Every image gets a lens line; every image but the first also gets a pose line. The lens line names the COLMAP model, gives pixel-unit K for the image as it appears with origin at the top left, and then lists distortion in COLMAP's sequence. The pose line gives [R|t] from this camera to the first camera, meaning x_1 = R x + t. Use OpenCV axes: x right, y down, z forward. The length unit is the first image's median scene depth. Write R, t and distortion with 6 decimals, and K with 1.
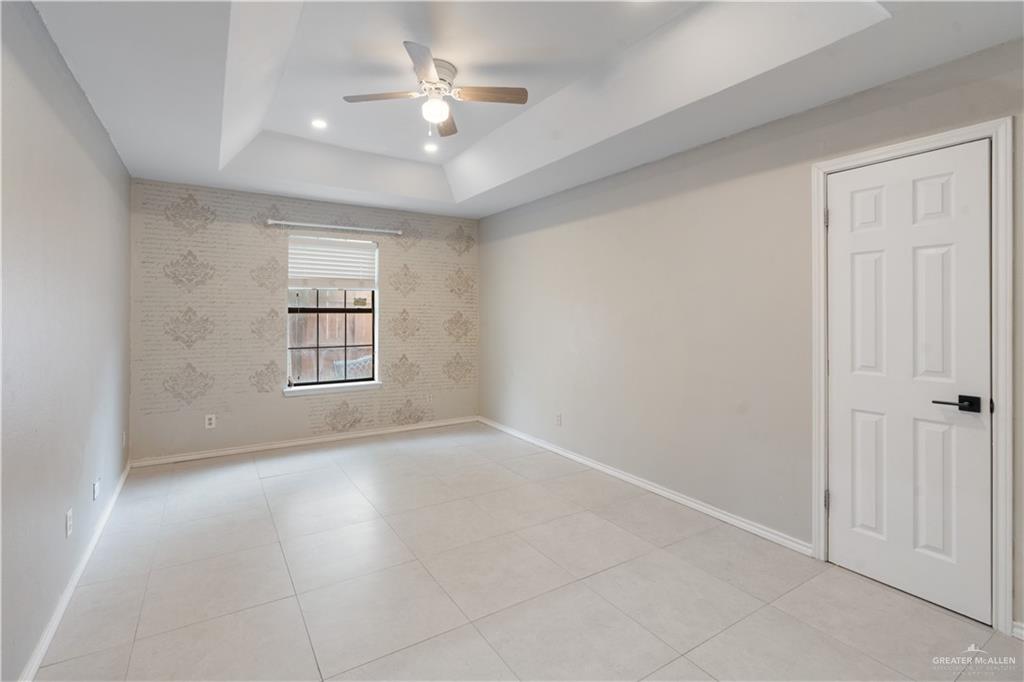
lens RADIAL K [[474.2, 0, 512.7], [0, 474.2, 309.2], [0, 0, 1]] dist [0.000155, -0.000037]
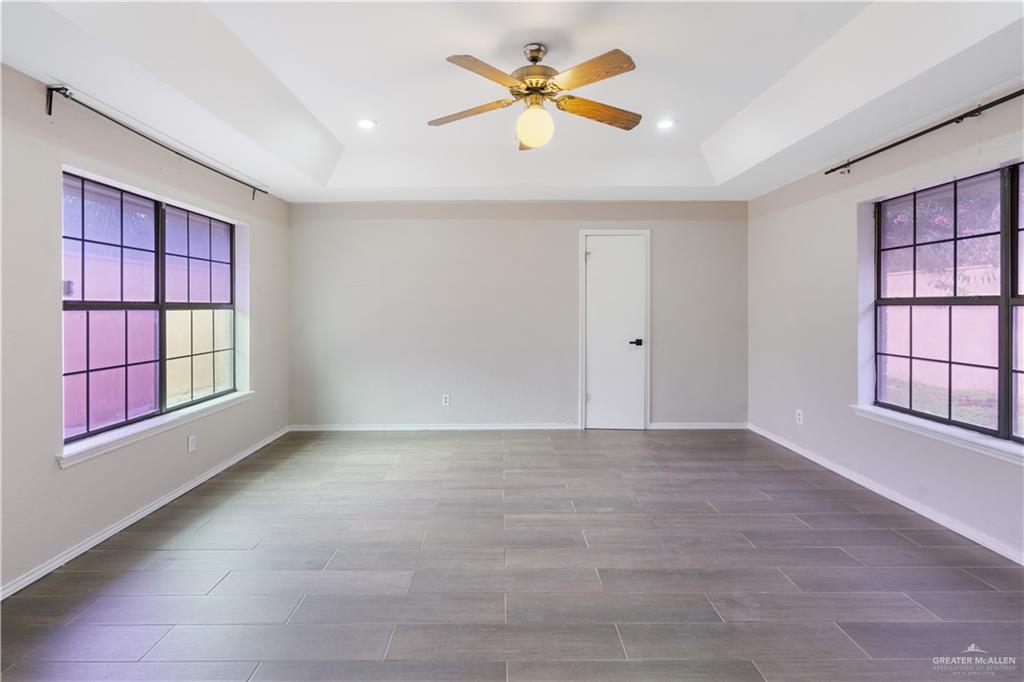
lens RADIAL K [[474.2, 0, 512.7], [0, 474.2, 309.2], [0, 0, 1]] dist [0.000155, -0.000037]
pose [[0.538724, -0.008671, 0.842438, -1.203887], [0.001353, 0.999955, 0.009427, 0.003246], [-0.842481, -0.003938, 0.538711, 0.187155]]
